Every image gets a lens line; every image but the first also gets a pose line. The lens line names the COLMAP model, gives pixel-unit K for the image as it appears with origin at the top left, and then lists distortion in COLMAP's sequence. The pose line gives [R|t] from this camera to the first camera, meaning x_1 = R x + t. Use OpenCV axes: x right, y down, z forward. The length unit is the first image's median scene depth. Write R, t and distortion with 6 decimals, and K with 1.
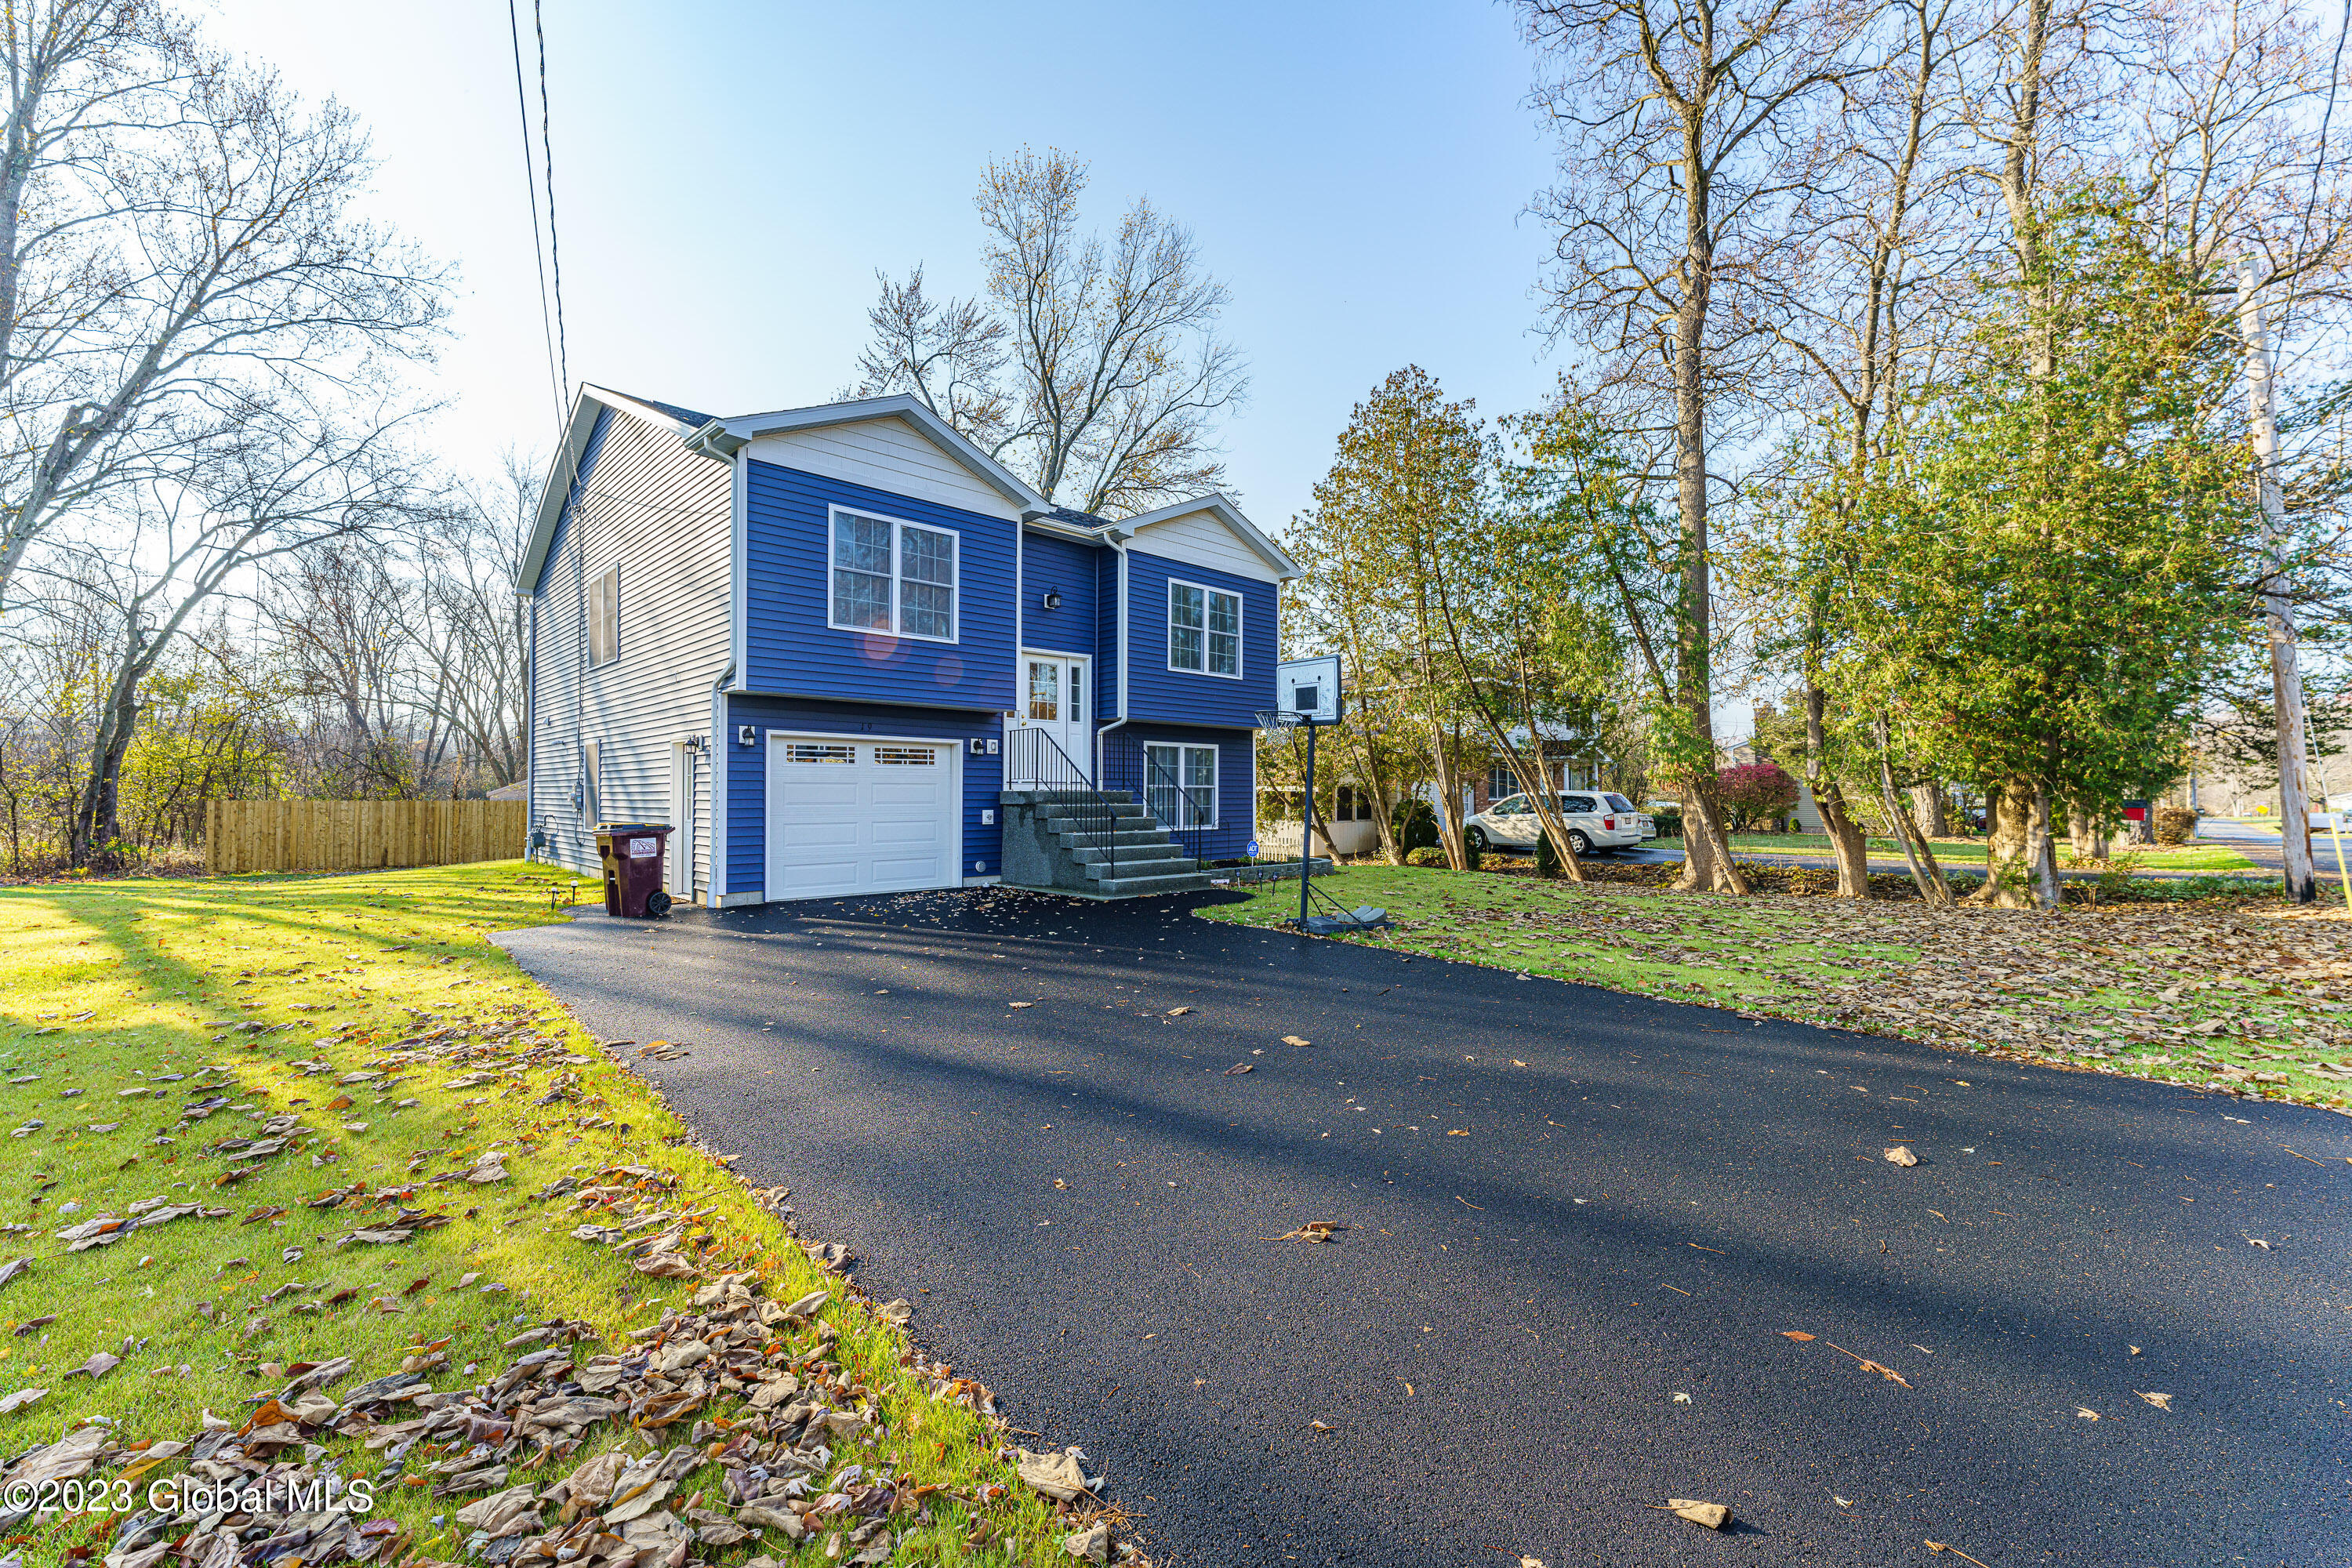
lens RADIAL K [[936.9, 0, 1141.6], [0, 936.9, 770.7], [0, 0, 1]] dist [0.002210, 0.000299]
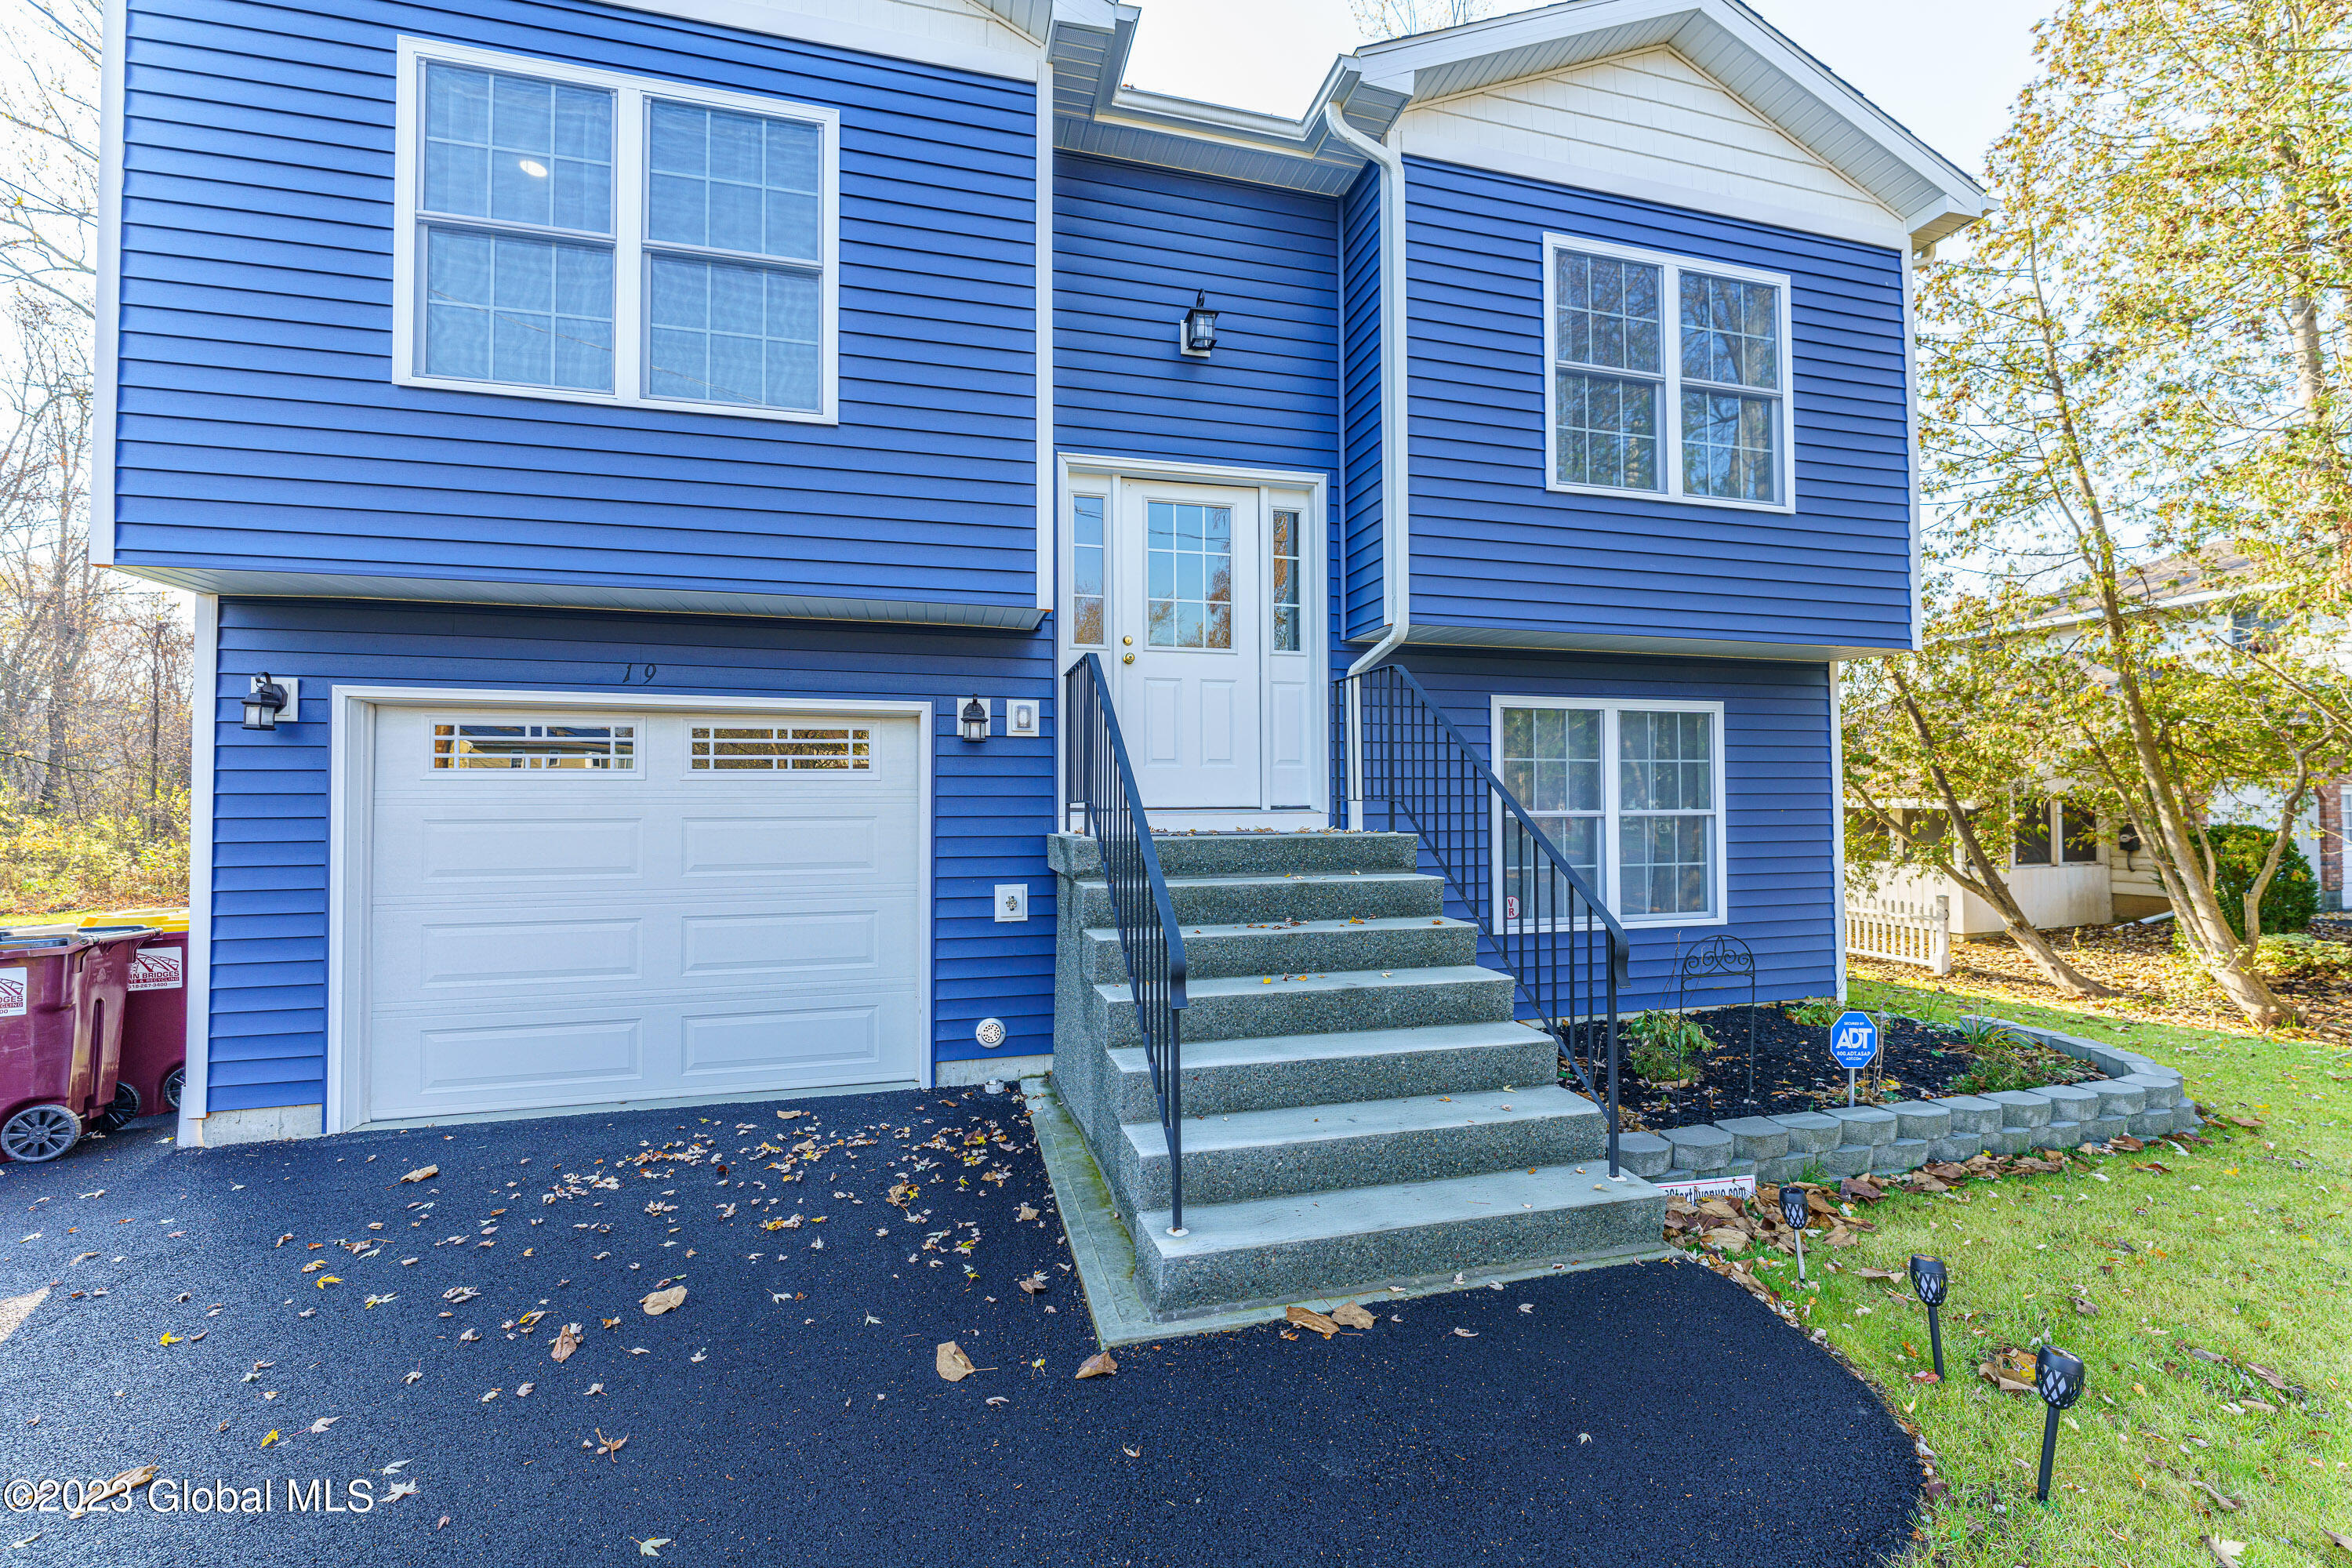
lens RADIAL K [[936.9, 0, 1171.4], [0, 936.9, 778.2], [0, 0, 1]] dist [0.002210, 0.000299]
pose [[0.887812, -0.018342, -0.459841, 0.066193], [0.017354, 0.999829, -0.006377, 0.002458], [0.459879, -0.002319, 0.887978, 0.645566]]
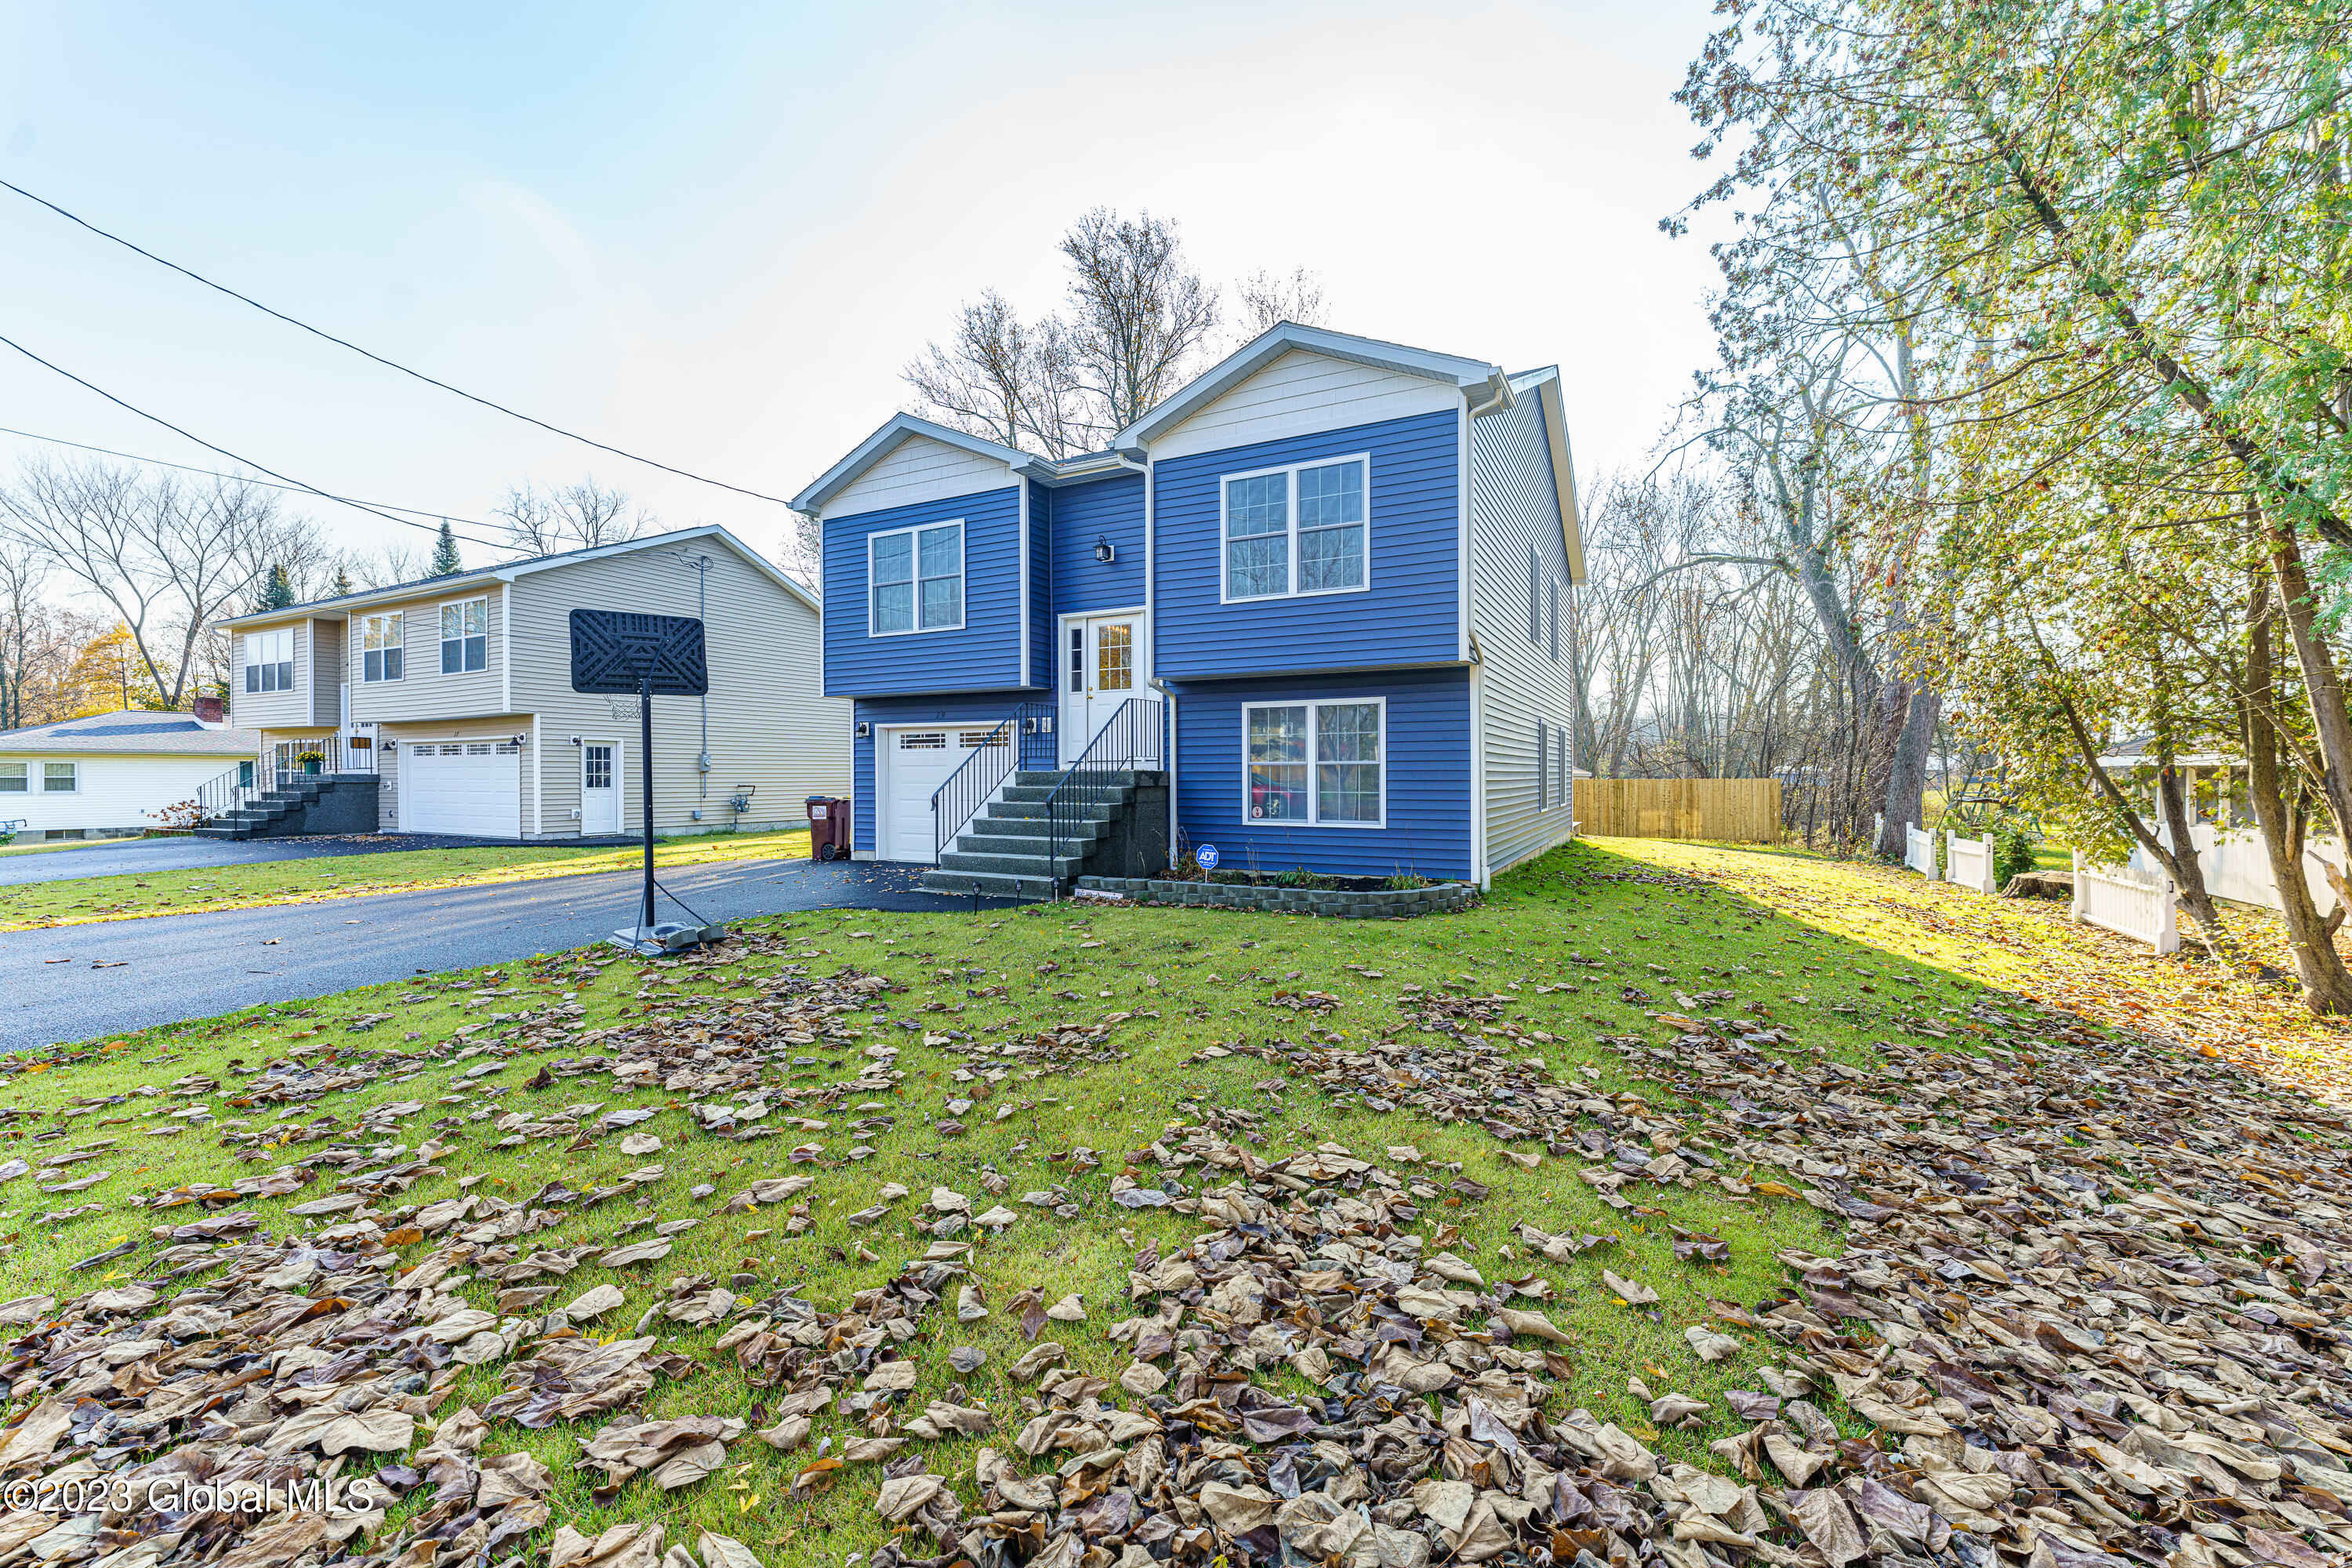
lens RADIAL K [[936.9, 0, 1176.3], [0, 936.9, 779.6], [0, 0, 1]] dist [0.002210, 0.000299]
pose [[0.345844, 0.000089, -0.938292, 0.735159], [0.024355, 0.999662, 0.009072, 0.023124], [0.937976, -0.025989, 0.345725, 0.744779]]
